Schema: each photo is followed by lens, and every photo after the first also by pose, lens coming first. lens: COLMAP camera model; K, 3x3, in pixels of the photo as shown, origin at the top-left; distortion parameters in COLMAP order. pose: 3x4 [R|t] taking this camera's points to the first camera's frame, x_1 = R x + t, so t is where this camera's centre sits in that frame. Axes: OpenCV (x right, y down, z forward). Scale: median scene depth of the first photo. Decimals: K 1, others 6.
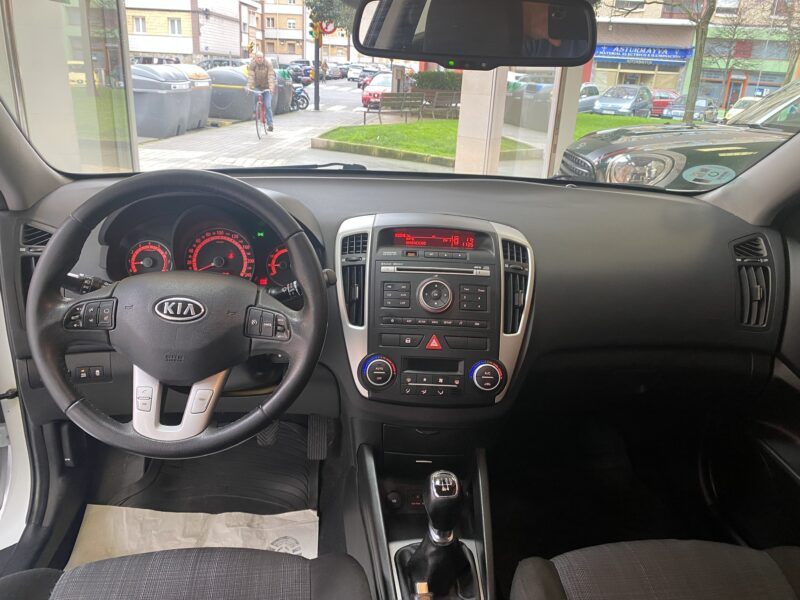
lens RADIAL K [[607.7, 0, 388.4], [0, 607.7, 297.0], [0, 0, 1]] dist [0.074490, -0.123528]
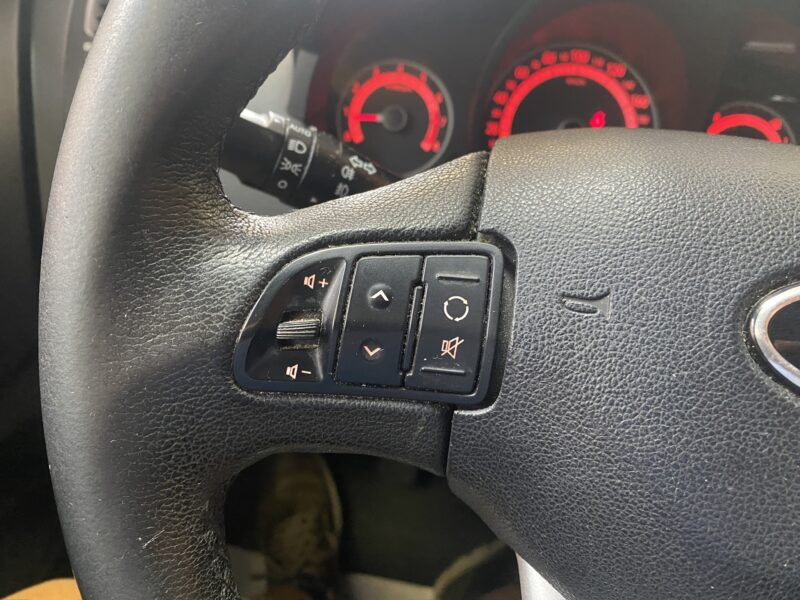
lens RADIAL K [[625.2, 0, 390.3], [0, 625.2, 295.6], [0, 0, 1]] dist [-0.010443, -0.007317]
pose [[0.986196, 0.120063, -0.114024, -0.348191], [-0.102659, 0.983665, 0.147867, -0.004837], [0.129914, -0.134121, 0.982412, 0.620128]]
